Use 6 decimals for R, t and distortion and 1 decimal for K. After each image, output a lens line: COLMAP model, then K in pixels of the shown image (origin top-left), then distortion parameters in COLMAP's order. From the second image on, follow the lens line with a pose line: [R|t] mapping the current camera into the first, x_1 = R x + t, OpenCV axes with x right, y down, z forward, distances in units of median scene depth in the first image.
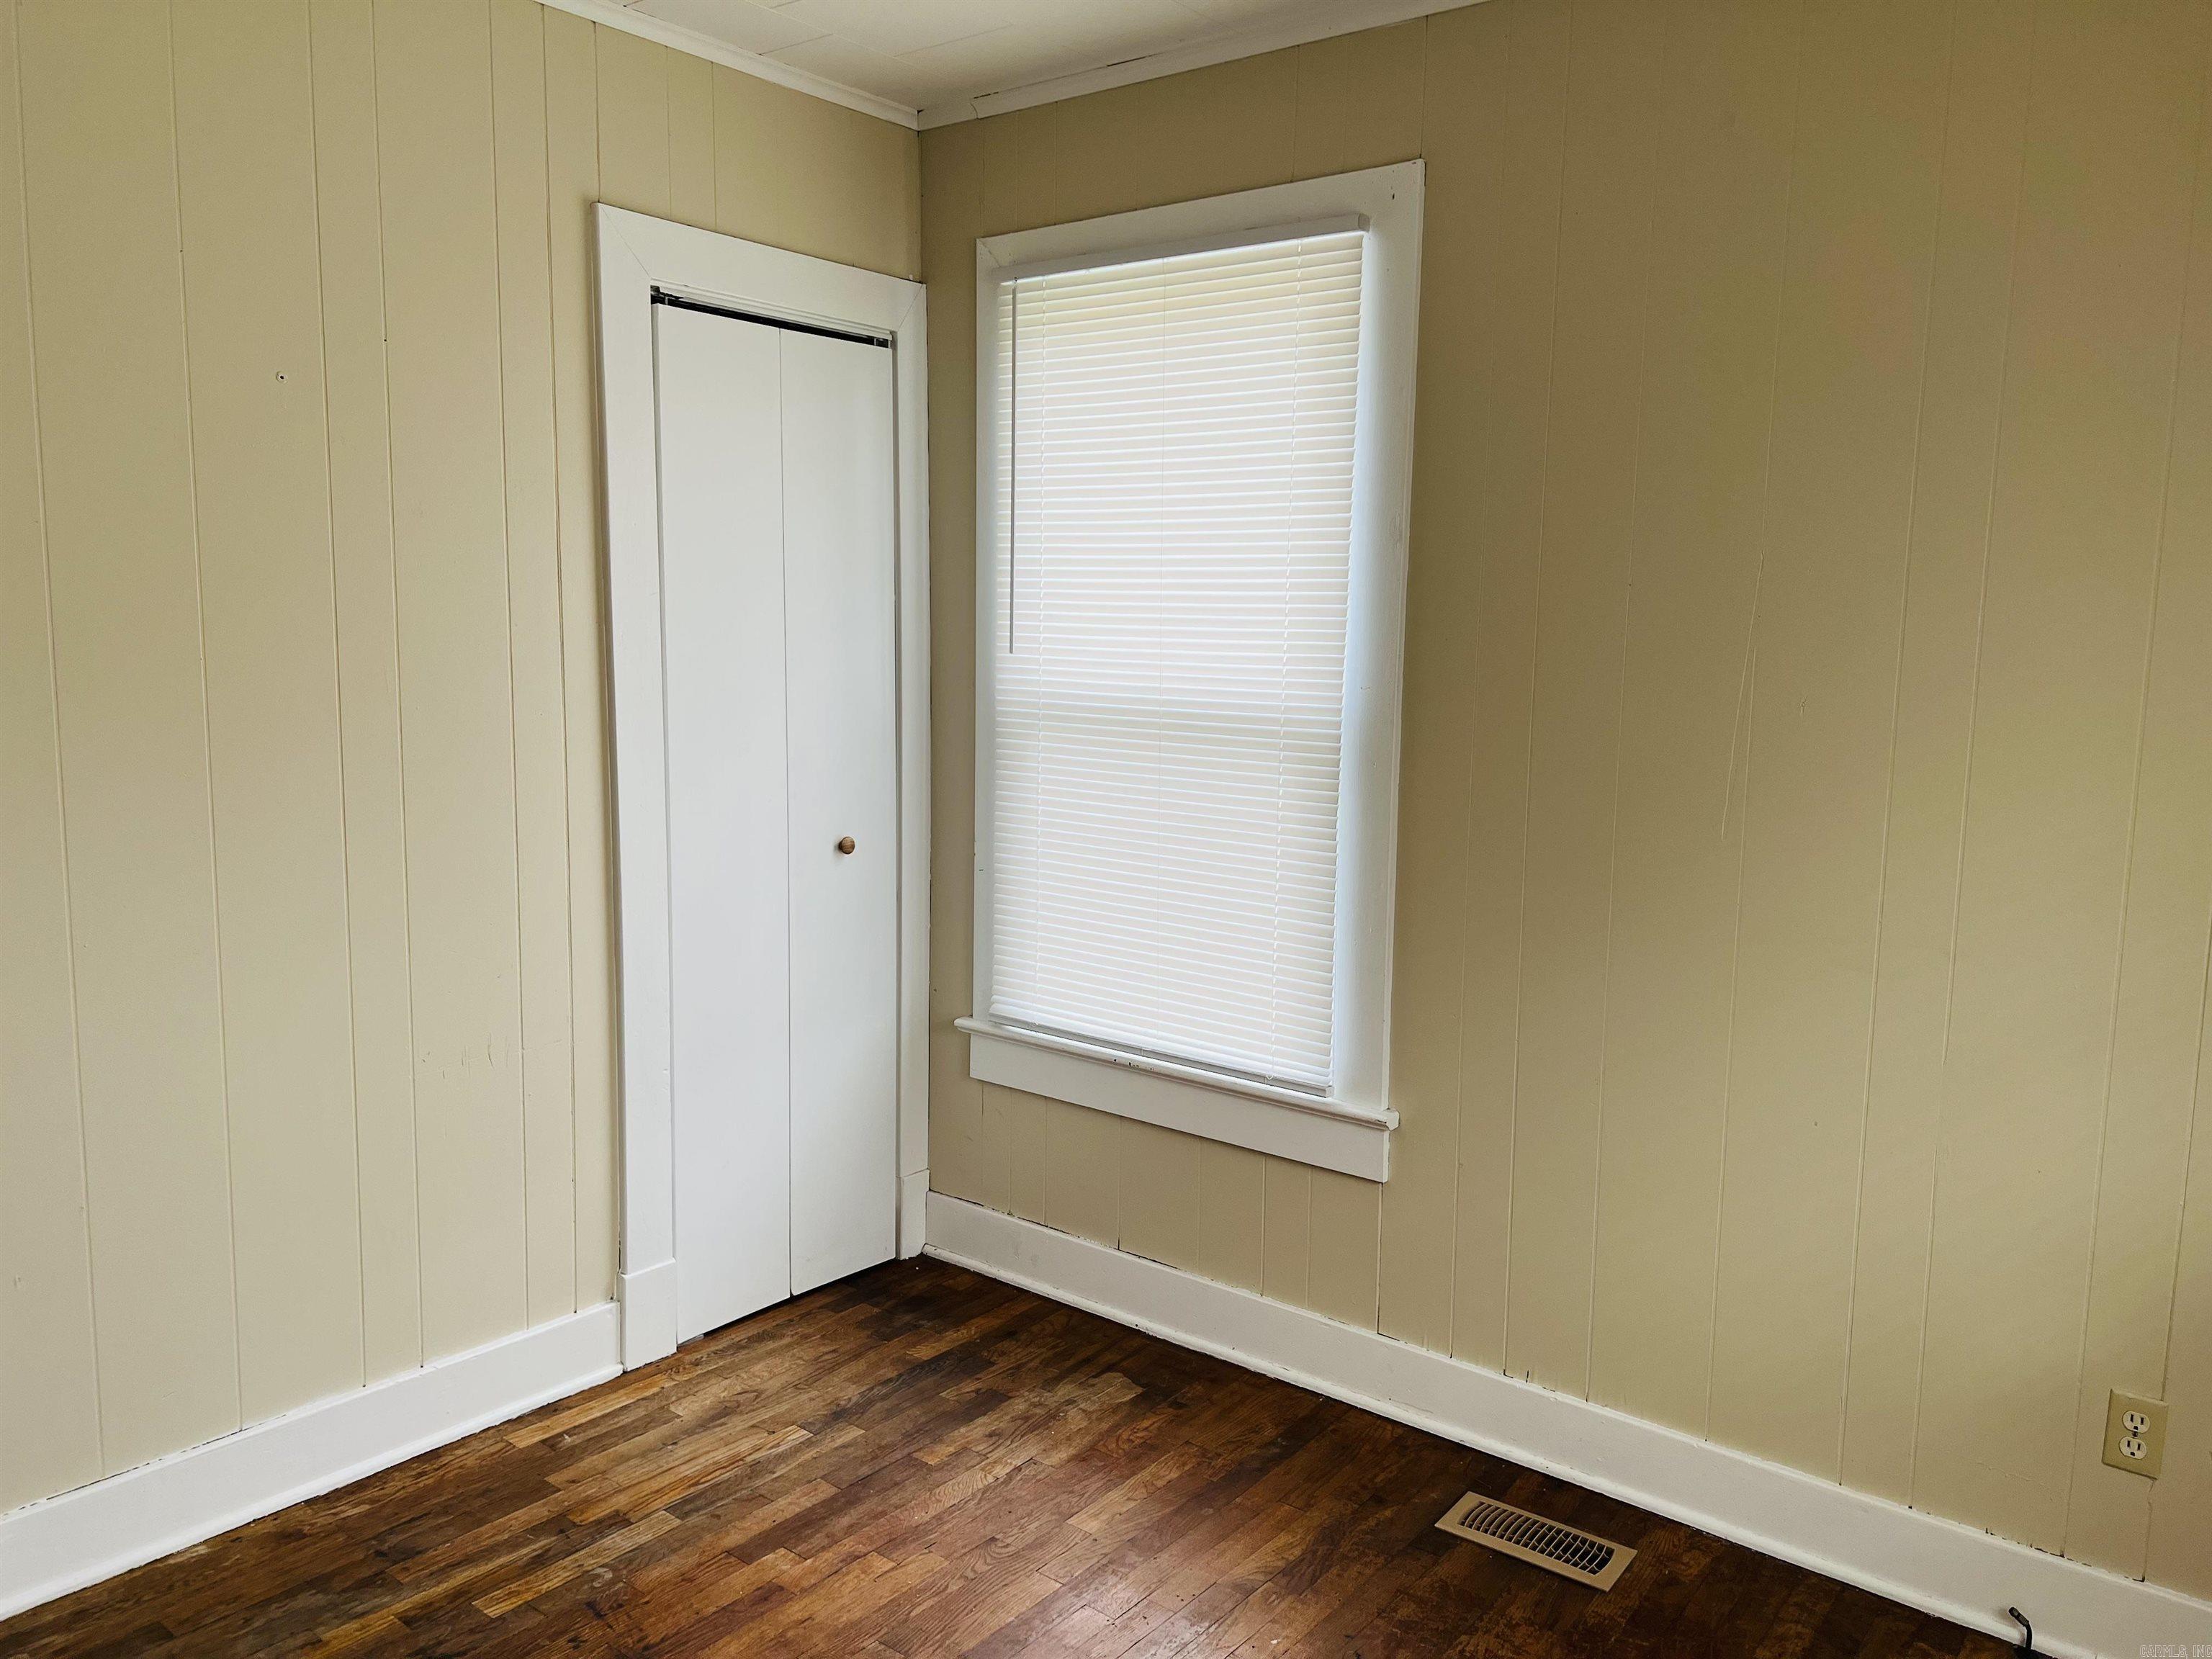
lens RADIAL K [[1677.8, 0, 1098.9], [0, 1677.8, 837.0], [0, 0, 1]] dist [0.068069, -0.075328]
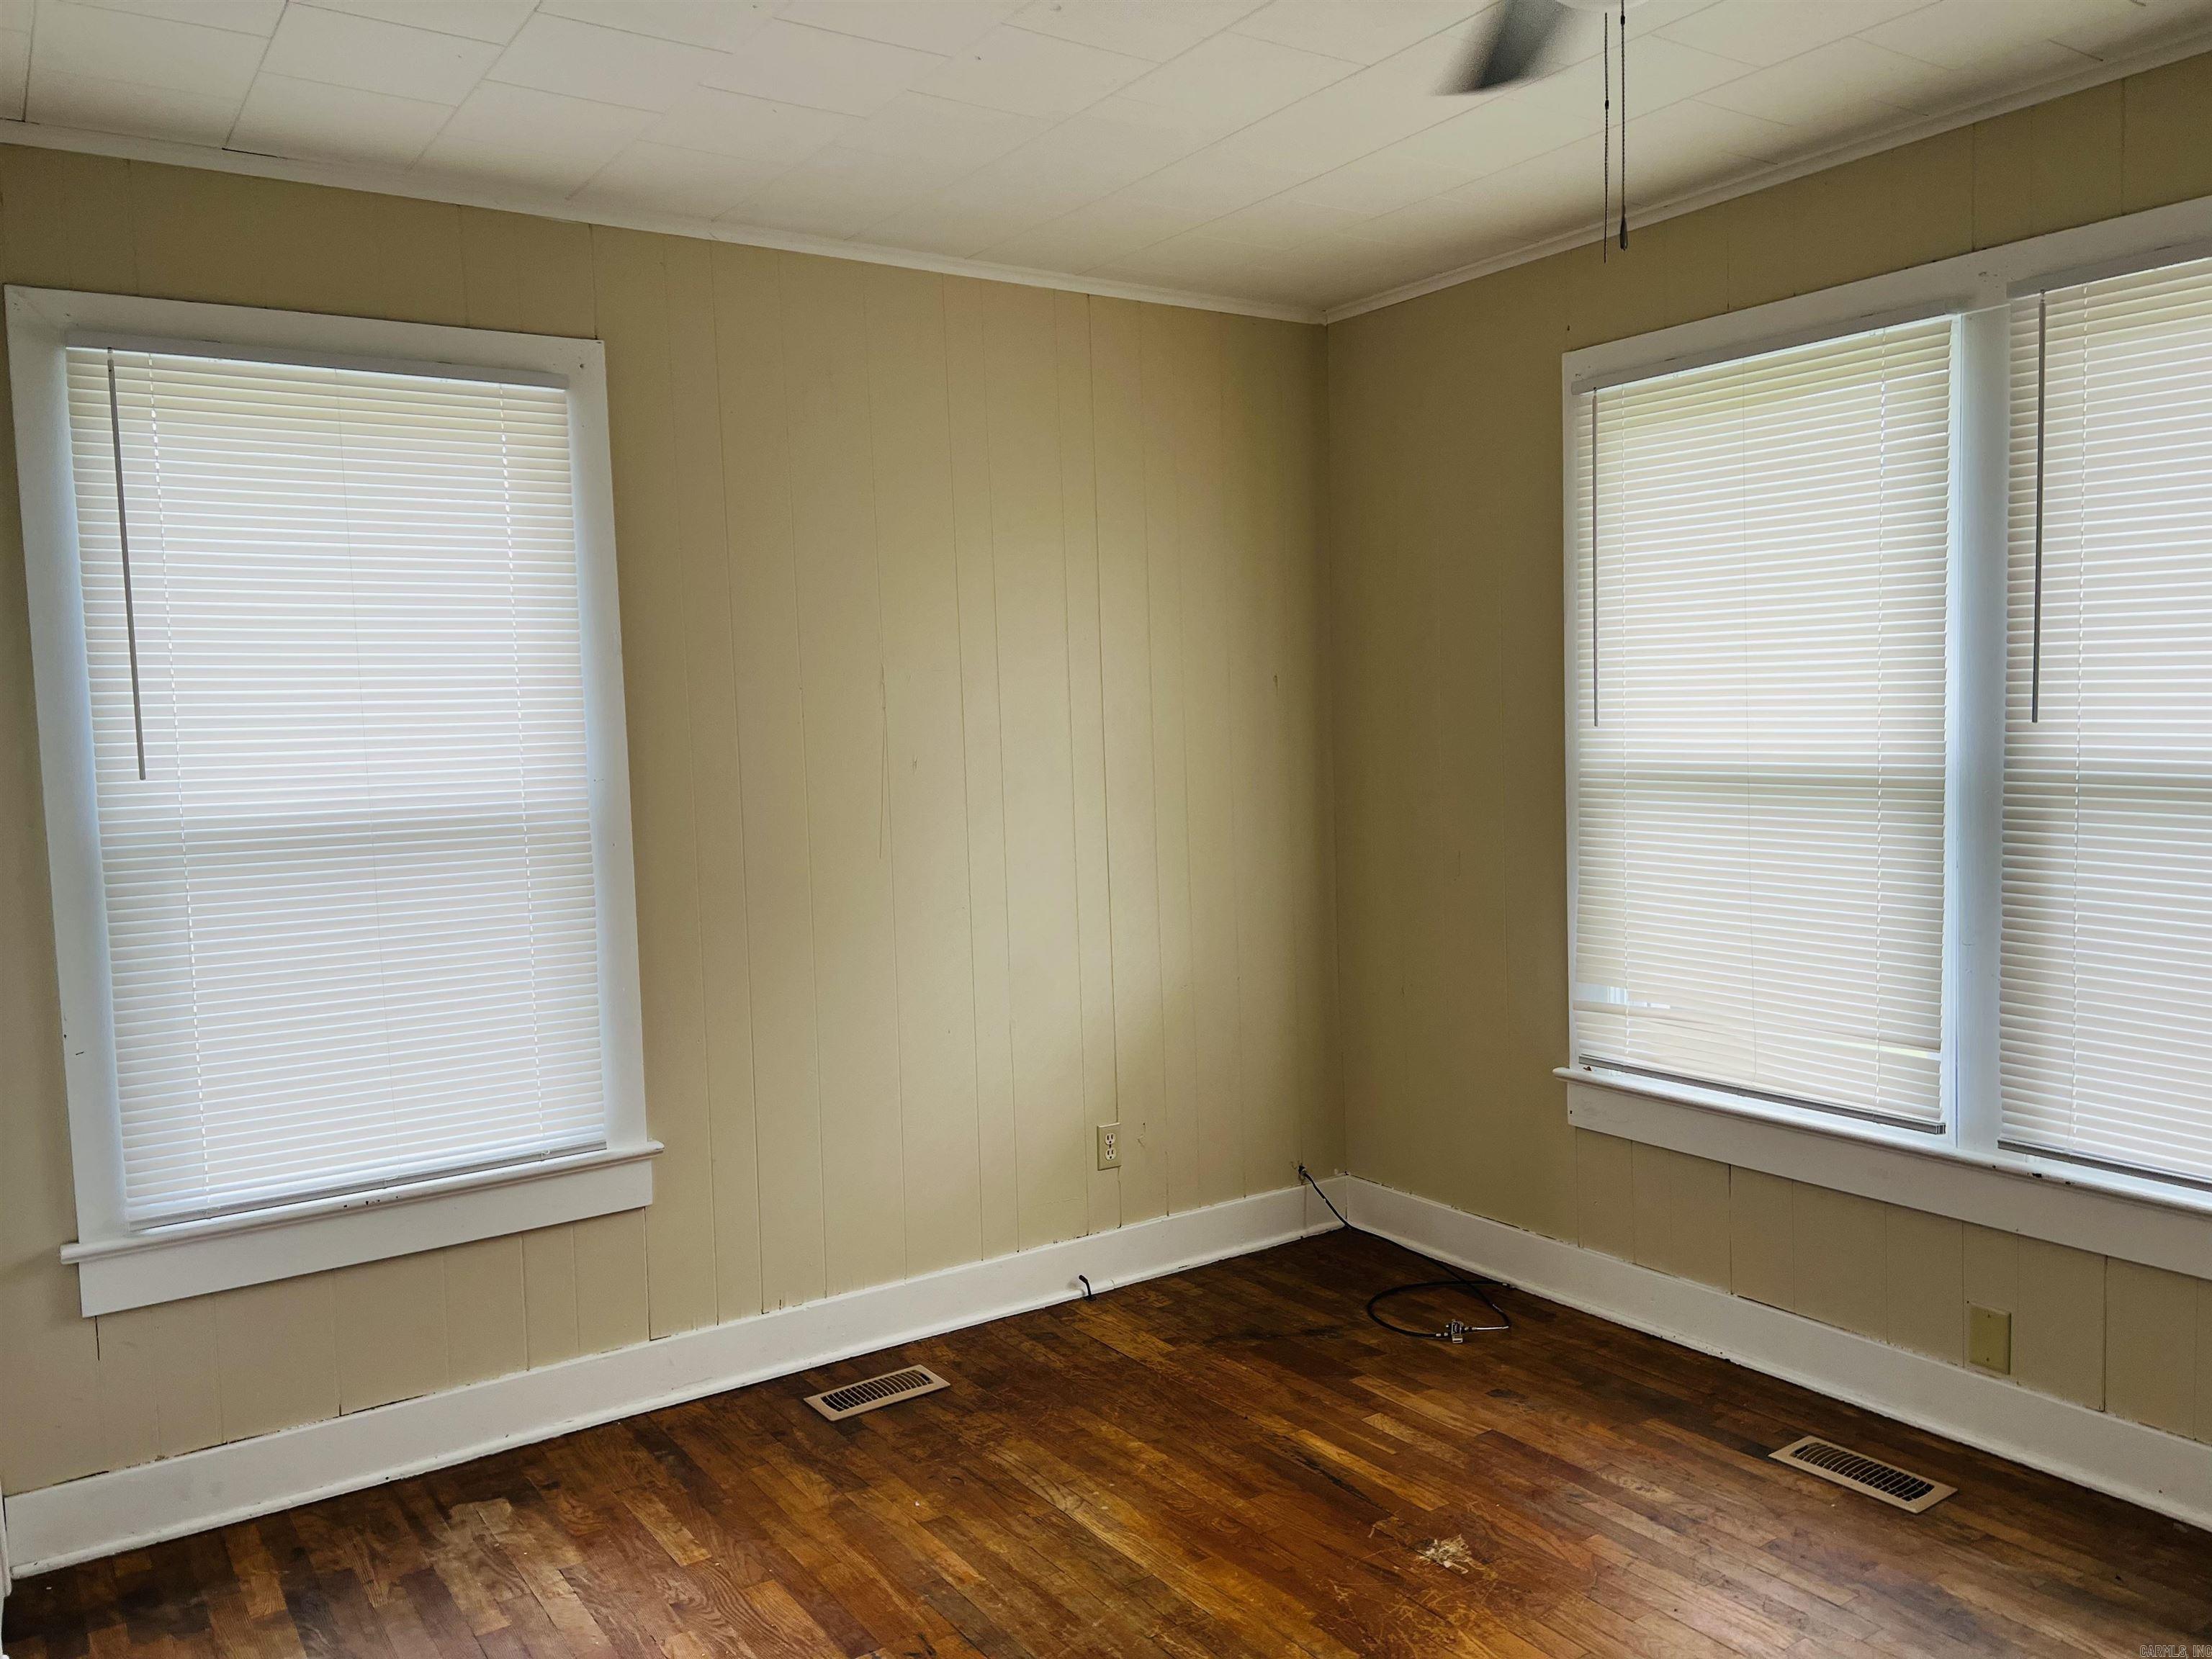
lens RADIAL K [[1677.8, 0, 1102.5], [0, 1677.8, 830.4], [0, 0, 1]] dist [0.068069, -0.075328]
pose [[0.286190, -0.096437, 0.953307, -0.816935], [0.157115, 0.986179, 0.052595, -0.060023], [-0.945204, 0.134727, 0.297387, 0.327344]]
